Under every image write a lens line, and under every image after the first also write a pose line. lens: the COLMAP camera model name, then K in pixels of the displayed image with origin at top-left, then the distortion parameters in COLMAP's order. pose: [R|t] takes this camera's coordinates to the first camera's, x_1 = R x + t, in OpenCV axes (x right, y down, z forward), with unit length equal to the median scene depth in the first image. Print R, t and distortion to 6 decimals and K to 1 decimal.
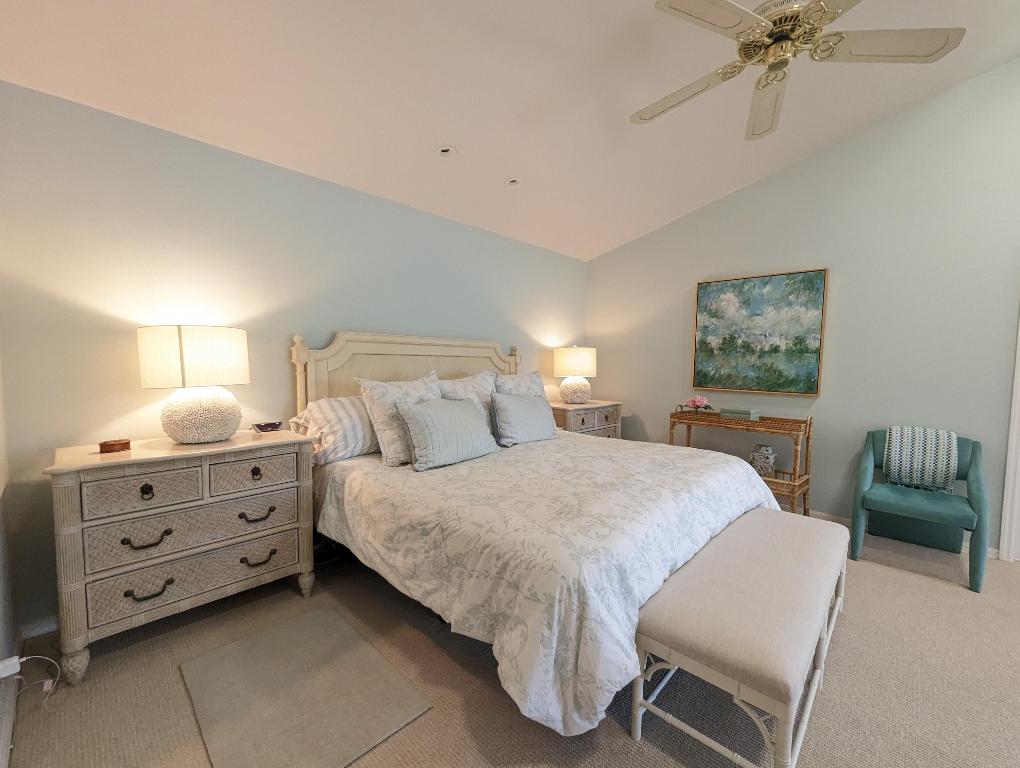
lens RADIAL K [[425.6, 0, 509.0], [0, 425.6, 385.5], [0, 0, 1]] dist [-0.001335, -0.000097]
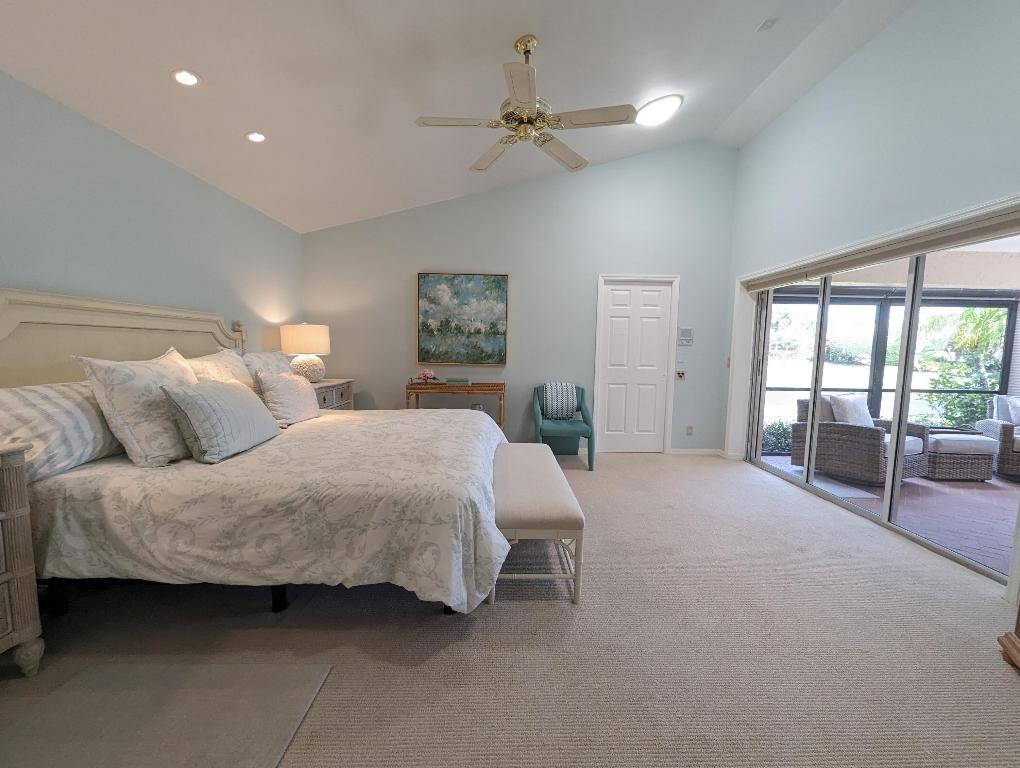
lens RADIAL K [[423.1, 0, 513.0], [0, 423.1, 389.8], [0, 0, 1]] dist [-0.000417, -0.000261]
pose [[0.710371, -0.071392, 0.700197, -0.341890], [0.033684, 0.997151, 0.067496, 0.015907], [-0.703021, -0.024362, 0.710752, -0.020617]]
